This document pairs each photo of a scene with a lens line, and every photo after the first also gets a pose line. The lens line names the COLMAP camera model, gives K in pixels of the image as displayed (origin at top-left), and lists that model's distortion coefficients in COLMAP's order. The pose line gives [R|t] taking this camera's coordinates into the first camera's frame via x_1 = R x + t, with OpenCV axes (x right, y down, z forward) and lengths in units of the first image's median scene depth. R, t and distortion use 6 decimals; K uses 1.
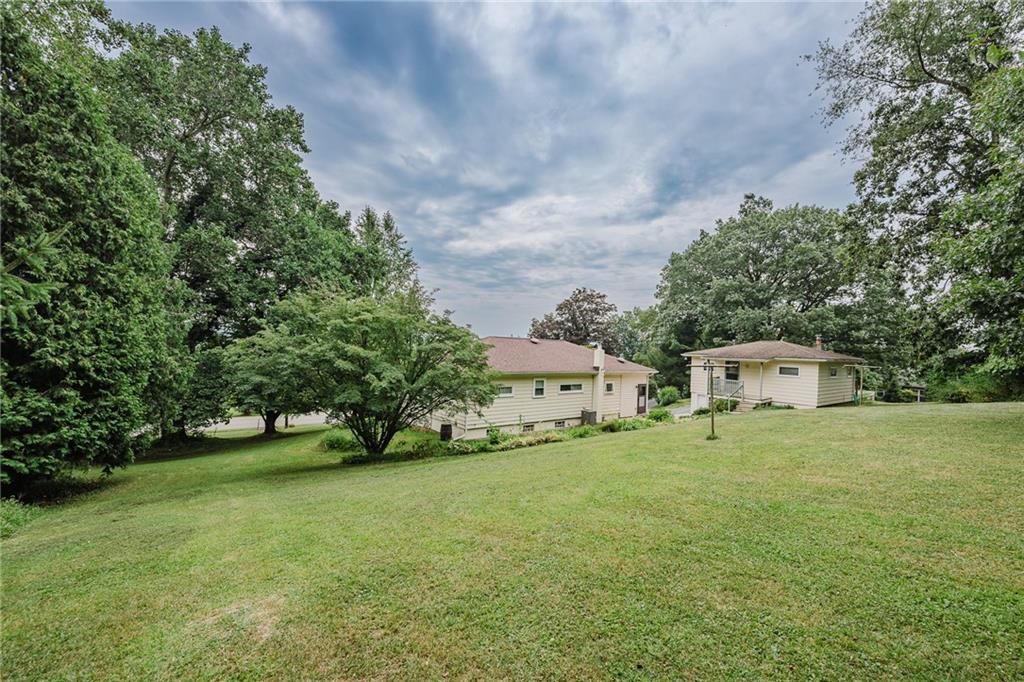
lens RADIAL K [[412.3, 0, 514.5], [0, 412.3, 348.1], [0, 0, 1]] dist [-0.006250, 0.000717]
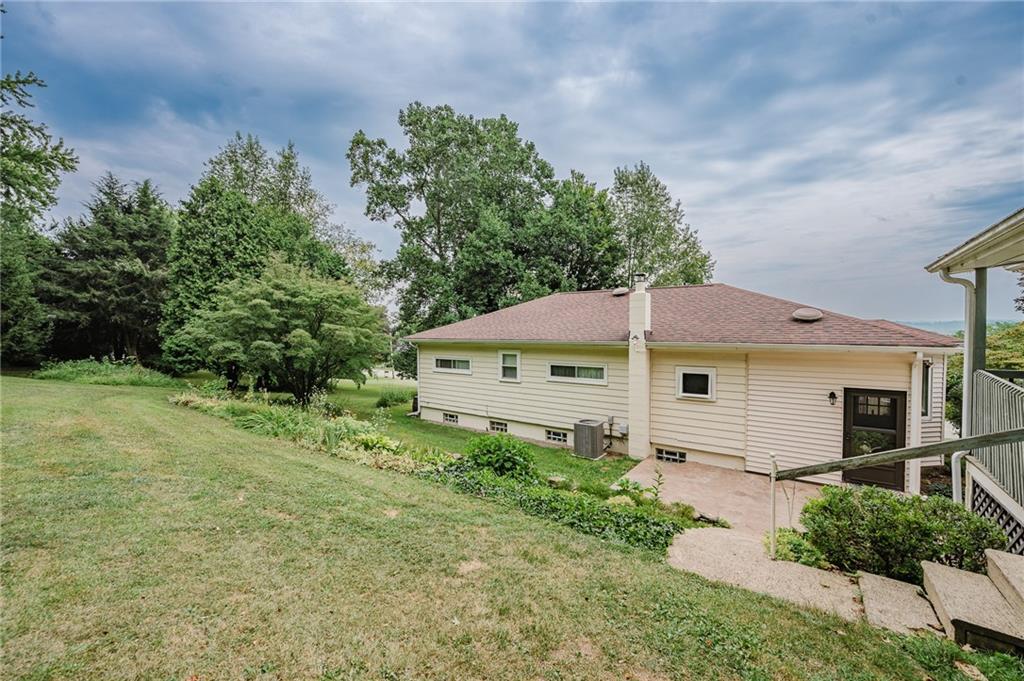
lens RADIAL K [[404.7, 0, 516.0], [0, 404.7, 334.6], [0, 0, 1]] dist [-0.000011, -0.000521]
pose [[0.290106, -0.028400, -0.956573, 0.613053], [0.010611, 0.999594, -0.026459, 0.061309], [0.956936, -0.002474, 0.290289, 0.780921]]
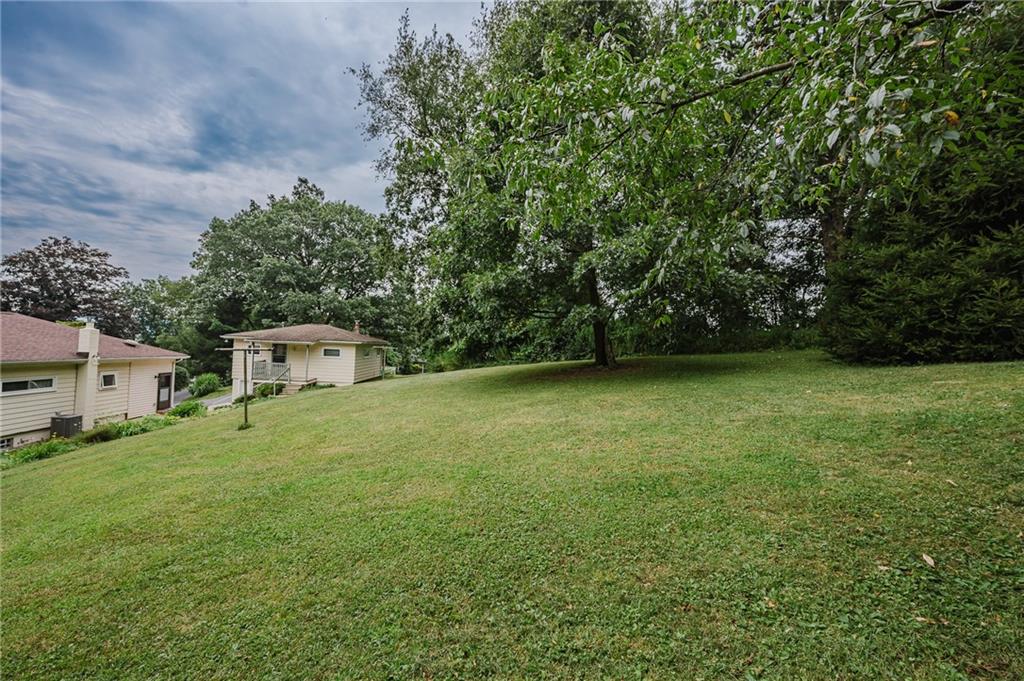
lens RADIAL K [[415.1, 0, 511.8], [0, 415.1, 340.2], [0, 0, 1]] dist [0.000440, -0.001696]
pose [[0.554529, 0.002328, 0.832161, 0.015205], [-0.022464, 0.999674, 0.012173, -0.000984], [-0.831861, -0.025444, 0.554400, -0.005082]]
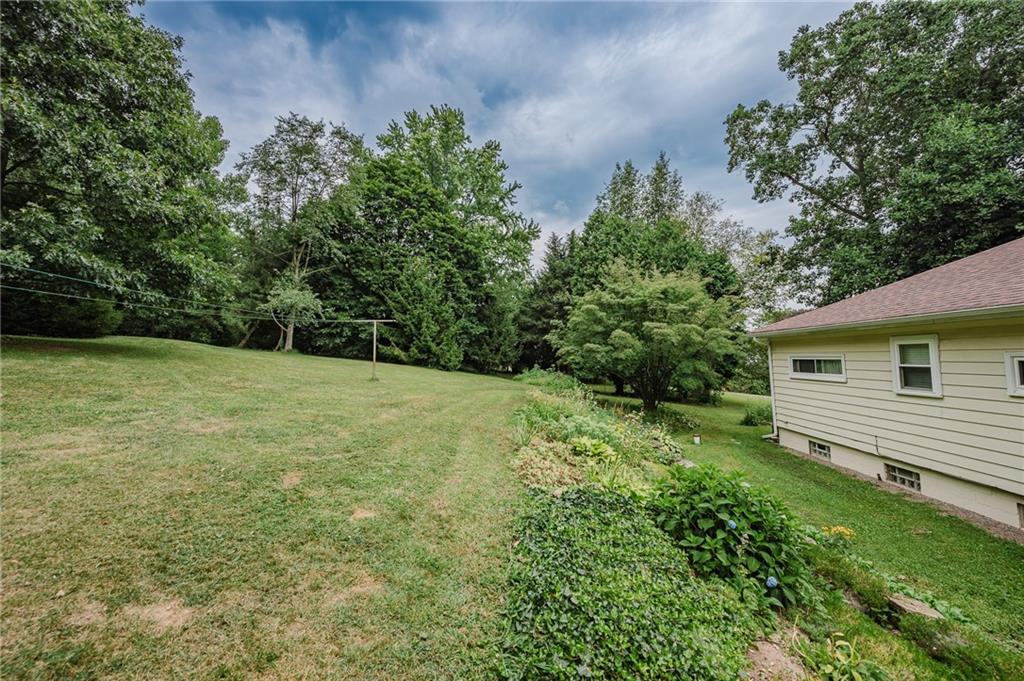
lens RADIAL K [[416.9, 0, 510.8], [0, 416.9, 339.4], [0, 0, 1]] dist [-0.001960, -0.000321]
pose [[-0.648619, -0.041281, -0.759993, 0.501801], [0.020371, 0.997229, -0.071552, 0.086783], [0.760840, -0.061892, -0.645981, 0.911322]]
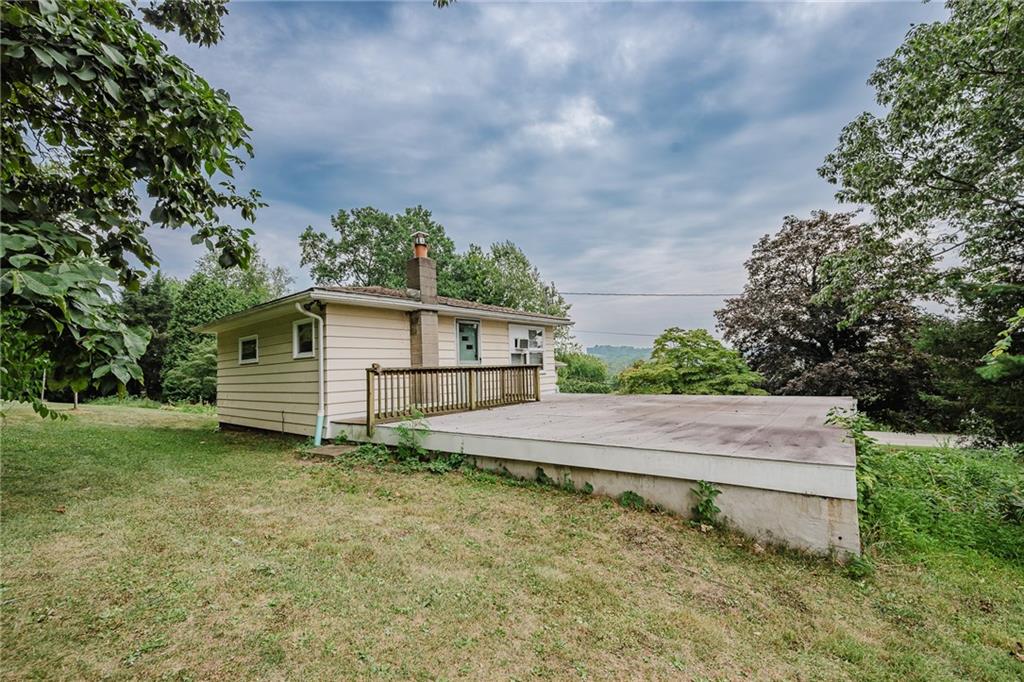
lens RADIAL K [[412.3, 0, 520.7], [0, 412.3, 335.0], [0, 0, 1]] dist [-0.006250, 0.000717]
pose [[0.262322, -0.119036, -0.957610, 1.221108], [0.046420, 0.992770, -0.110691, 0.099567], [0.963863, -0.015416, 0.265951, 1.105981]]
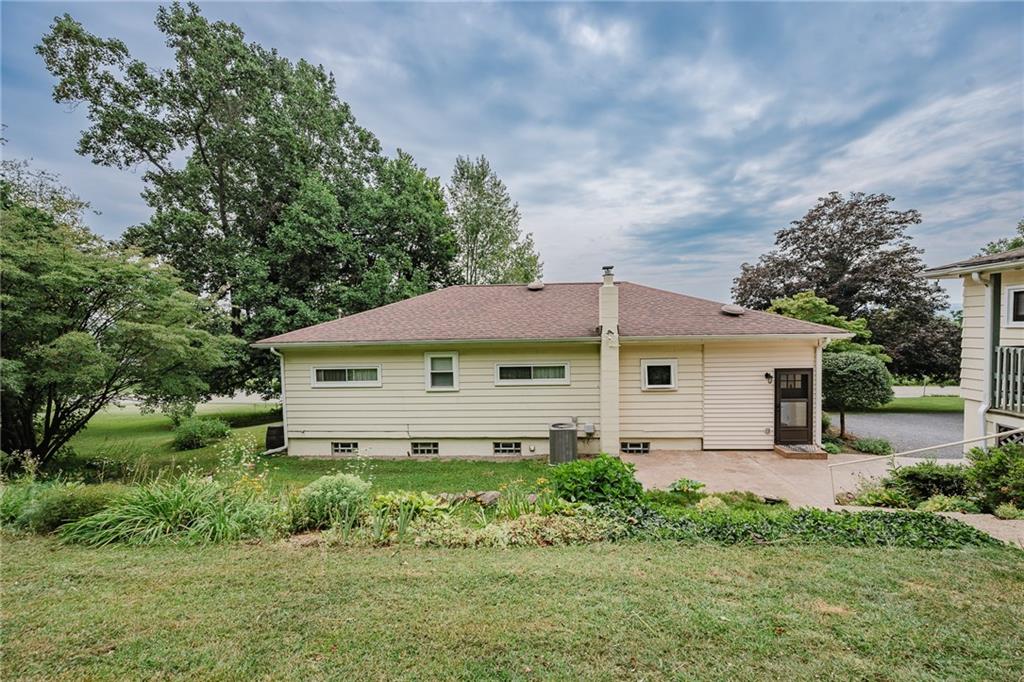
lens RADIAL K [[412.3, 0, 520.0], [0, 412.3, 337.7], [0, 0, 1]] dist [-0.006250, 0.000717]
pose [[0.748874, -0.034629, -0.661807, 0.441789], [0.045413, 0.998968, -0.000884, 0.055931], [0.661154, -0.029393, 0.749674, 0.642826]]
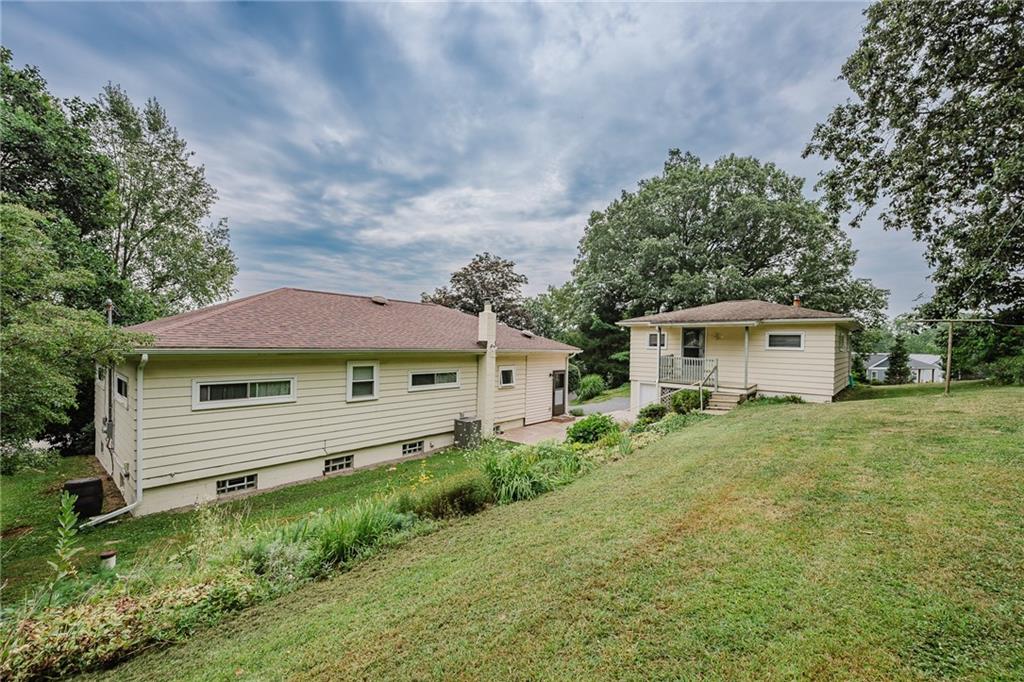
lens RADIAL K [[412.3, 0, 522.1], [0, 412.3, 350.6], [0, 0, 1]] dist [-0.006250, 0.000717]
pose [[0.977602, -0.018486, 0.209650, 0.137200], [0.014069, 0.999647, 0.022541, 0.047870], [-0.209993, -0.019087, 0.977517, 0.441790]]
